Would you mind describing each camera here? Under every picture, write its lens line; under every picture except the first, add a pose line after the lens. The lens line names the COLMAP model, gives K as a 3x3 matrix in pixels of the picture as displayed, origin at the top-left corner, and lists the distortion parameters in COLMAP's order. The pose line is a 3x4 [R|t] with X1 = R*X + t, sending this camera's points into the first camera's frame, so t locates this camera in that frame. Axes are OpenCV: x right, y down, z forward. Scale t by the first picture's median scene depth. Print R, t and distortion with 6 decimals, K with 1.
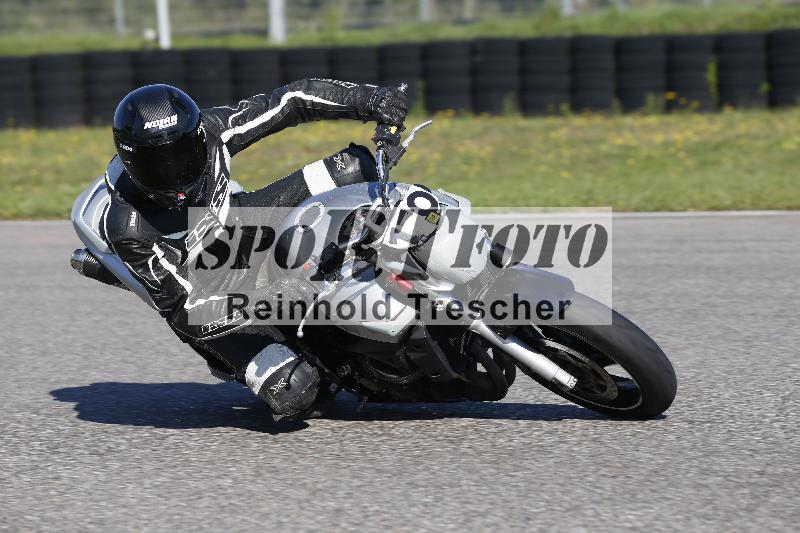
lens RADIAL K [[4985.7, 0, 399.1], [0, 4985.7, 263.5], [0, 0, 1]] dist [2.240632, 0.000000]
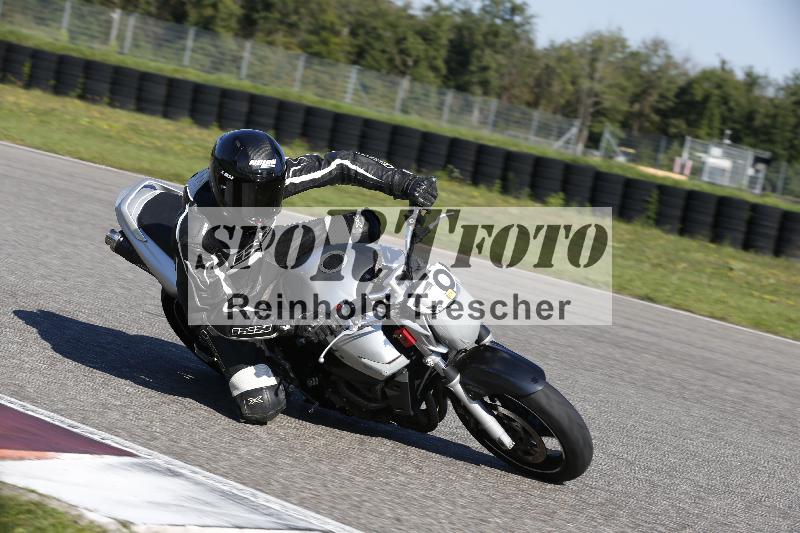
lens RADIAL K [[2499.3, 0, 400.9], [0, 2499.3, 266.0], [0, 0, 1]] dist [-0.359245, 0.000000]
pose [[0.937456, 0.239445, 0.252672, -0.155456], [-0.247919, 0.968779, 0.001758, -0.013227], [-0.244363, -0.064290, 0.967550, 0.397799]]
